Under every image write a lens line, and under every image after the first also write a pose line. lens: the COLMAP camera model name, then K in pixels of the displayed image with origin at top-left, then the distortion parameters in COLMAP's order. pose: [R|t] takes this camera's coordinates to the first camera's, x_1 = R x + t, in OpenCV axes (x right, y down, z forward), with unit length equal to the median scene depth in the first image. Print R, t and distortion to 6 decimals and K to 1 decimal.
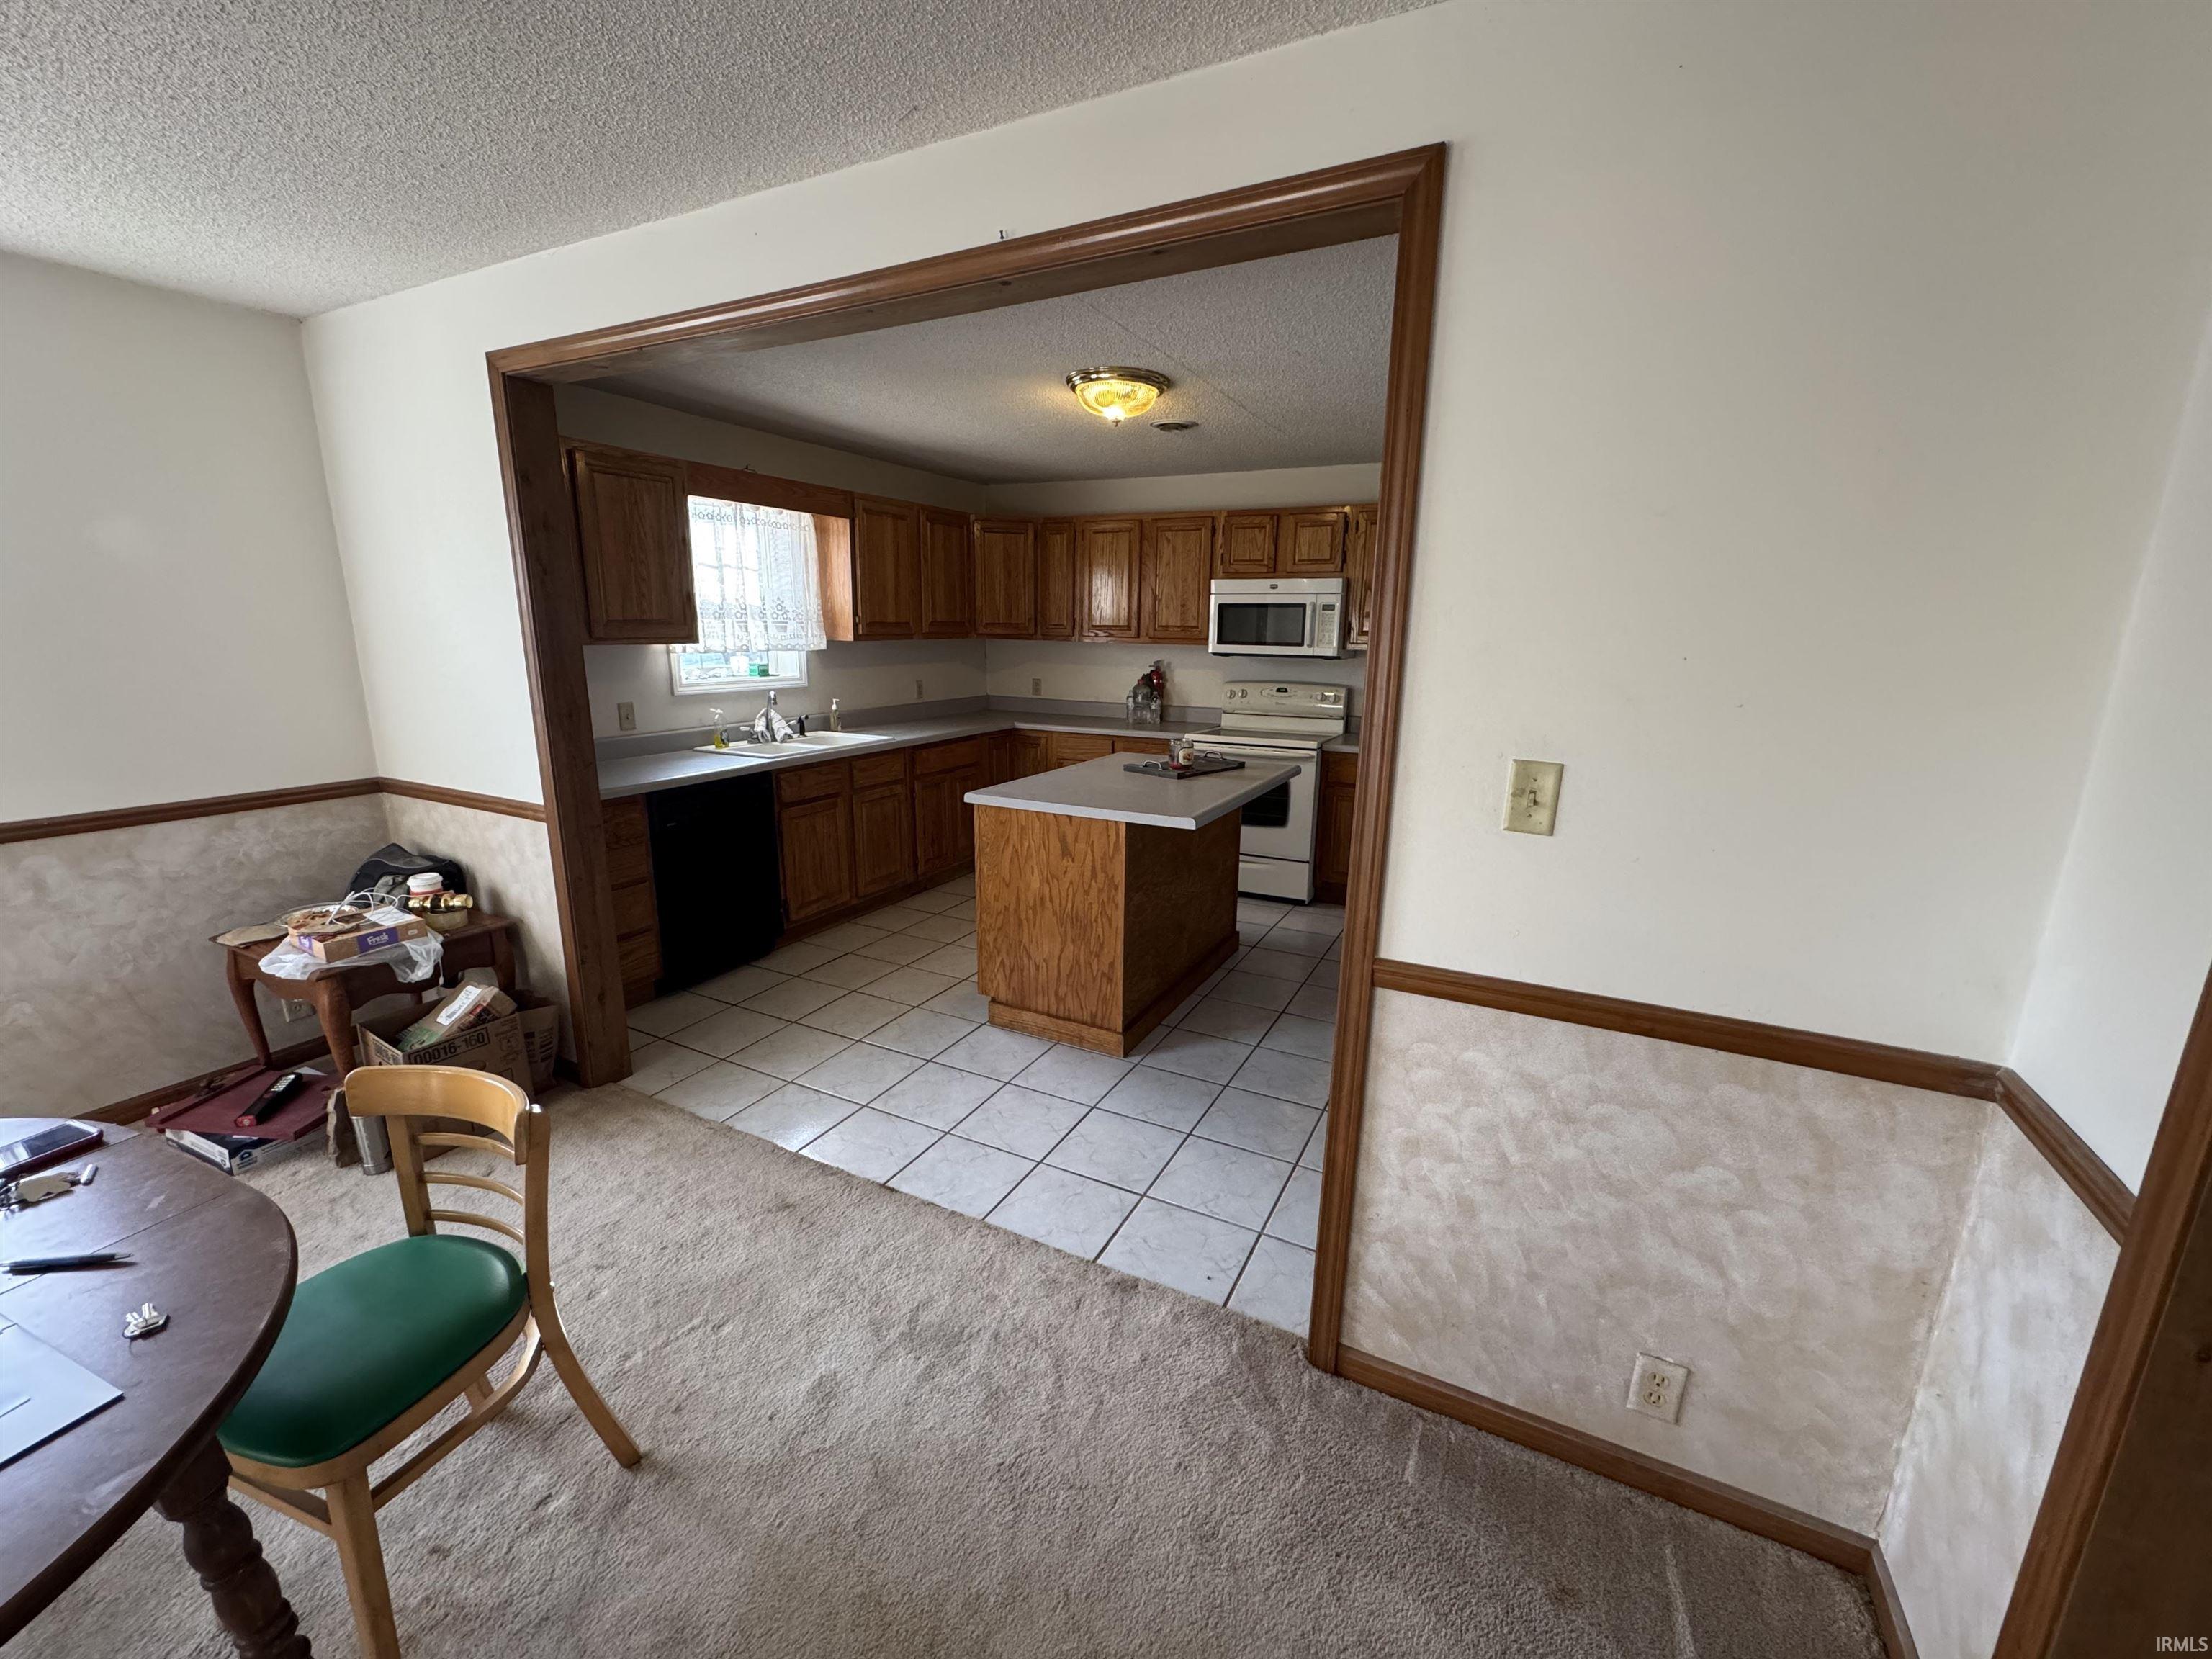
lens RADIAL K [[878.9, 0, 1108.9], [0, 878.9, 826.8], [0, 0, 1]] dist [-0.003086, 0.000022]
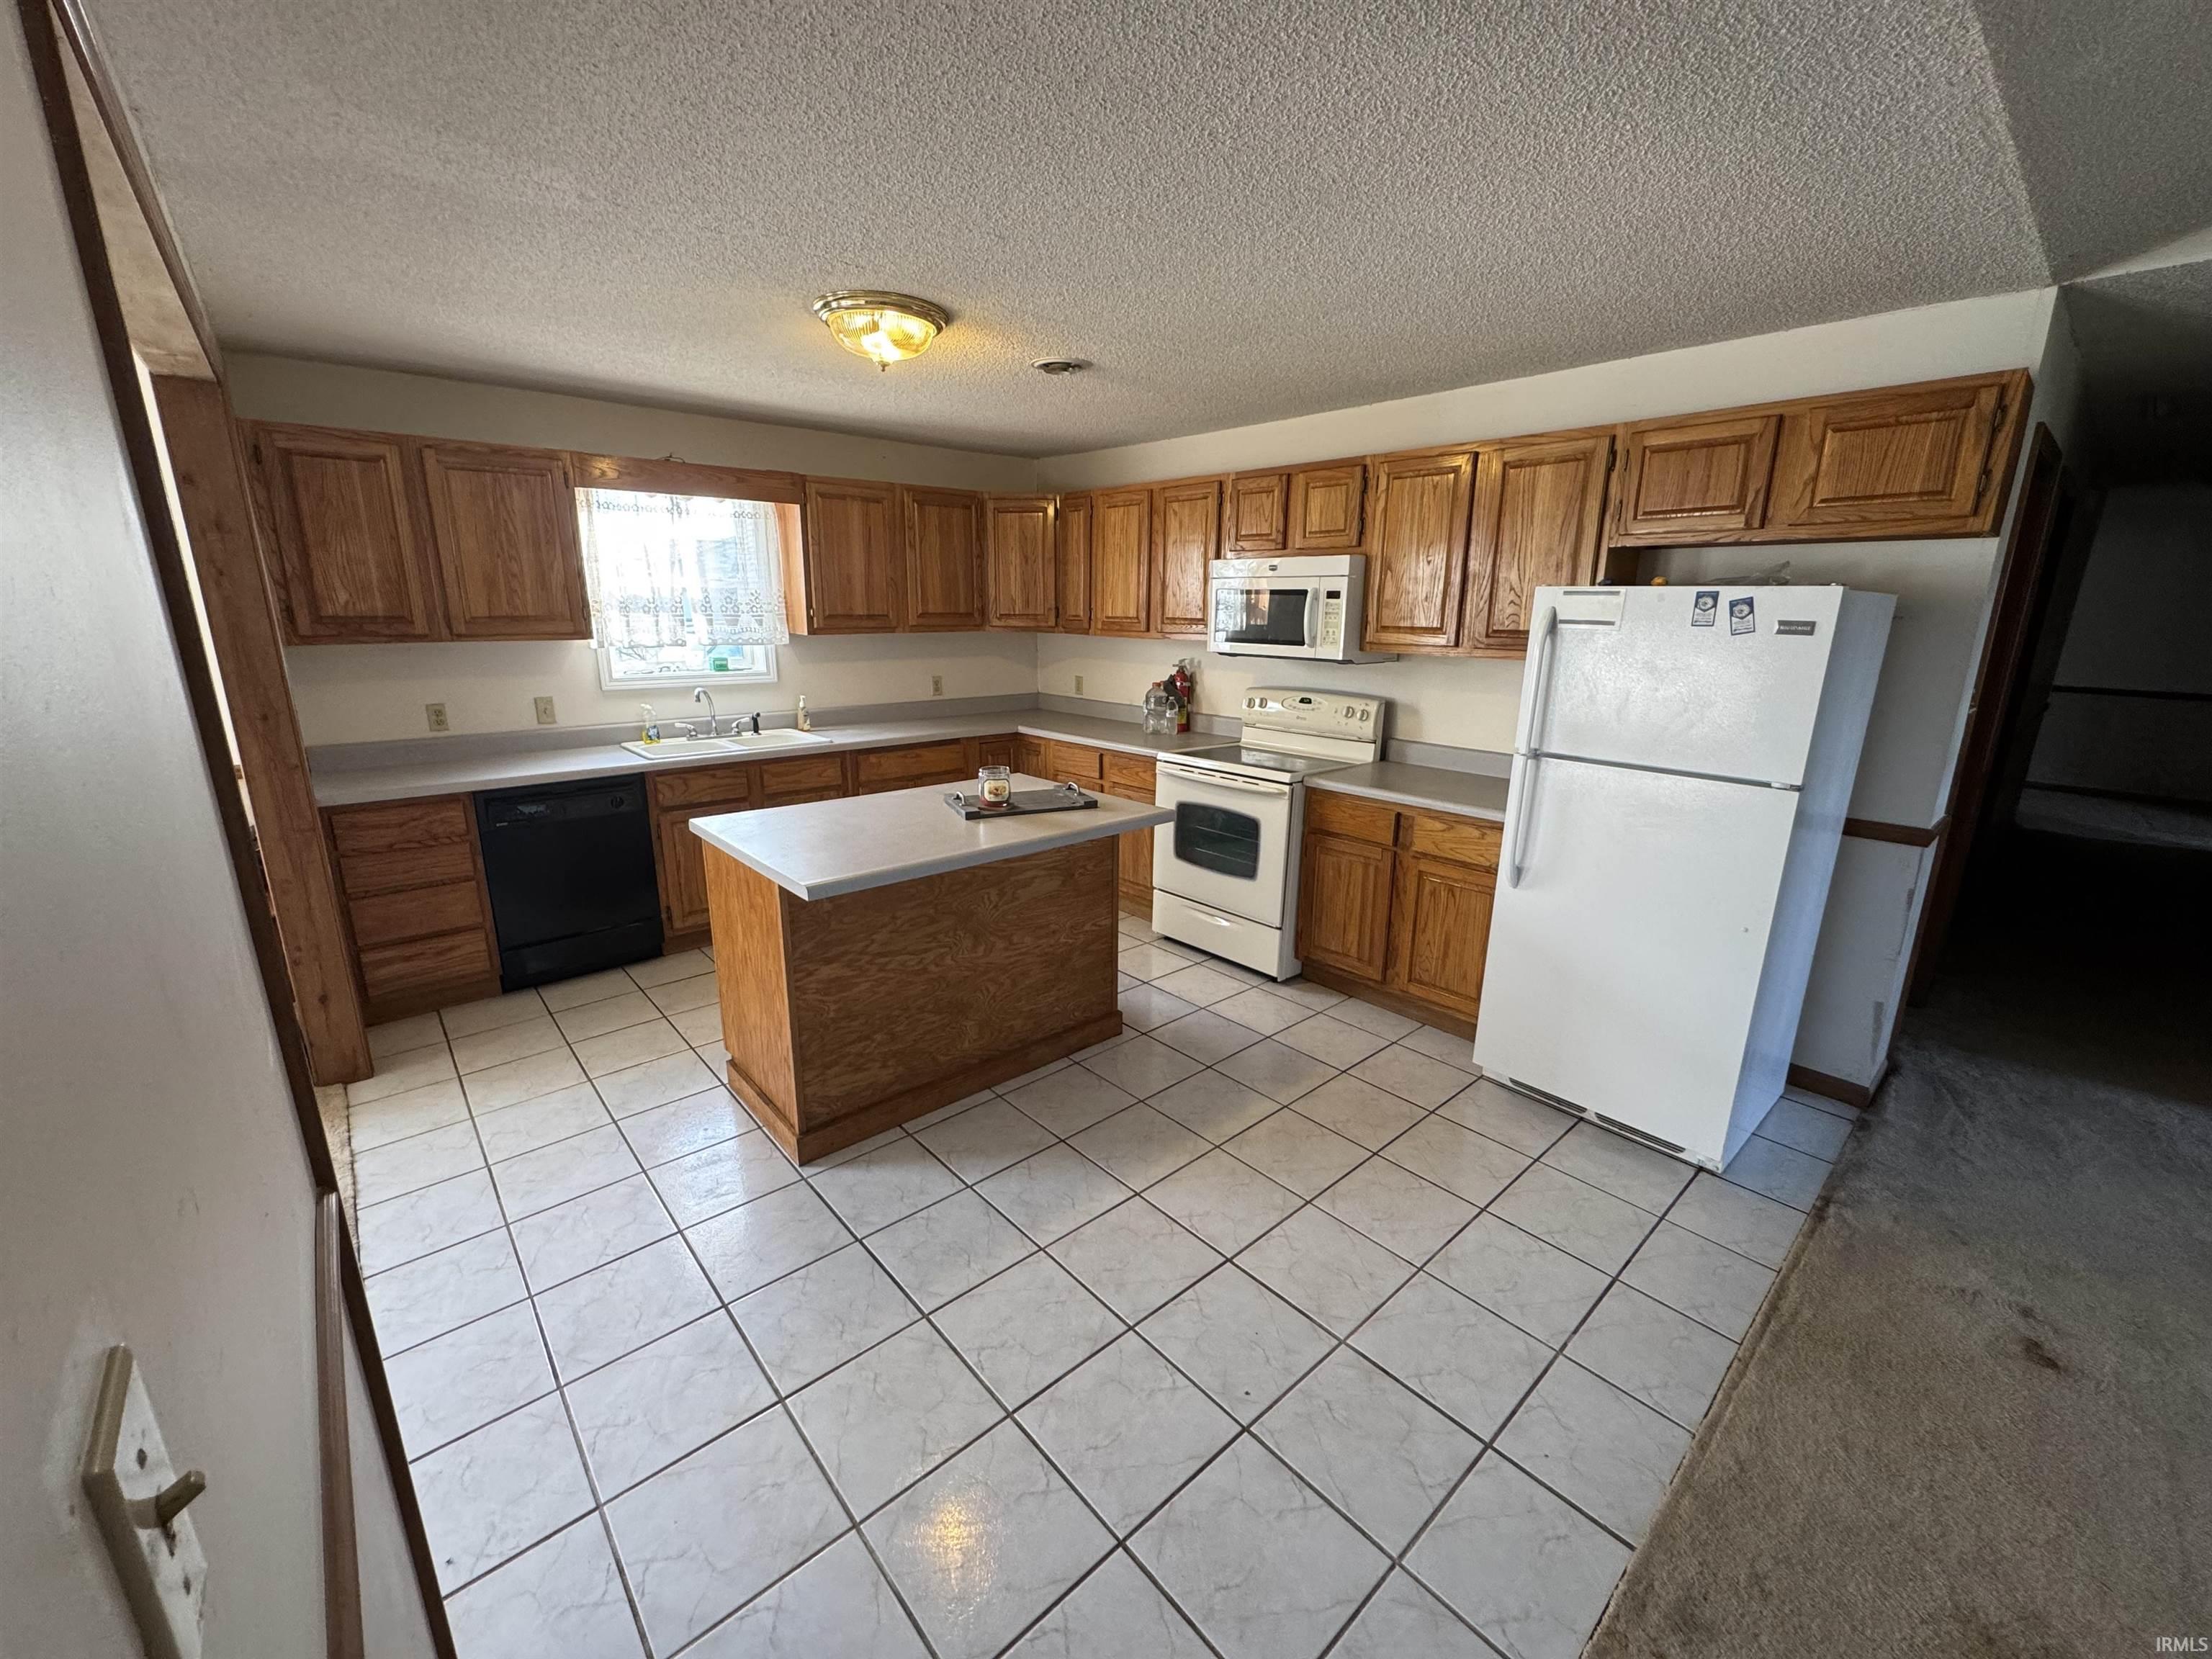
lens RADIAL K [[878.9, 0, 1108.9], [0, 878.9, 826.8], [0, 0, 1]] dist [-0.003086, 0.000022]
pose [[0.931809, 0.084630, -0.352945, 0.351410], [-0.078074, 0.996408, 0.032798, -0.061972], [0.354453, -0.003006, 0.935069, 0.229852]]
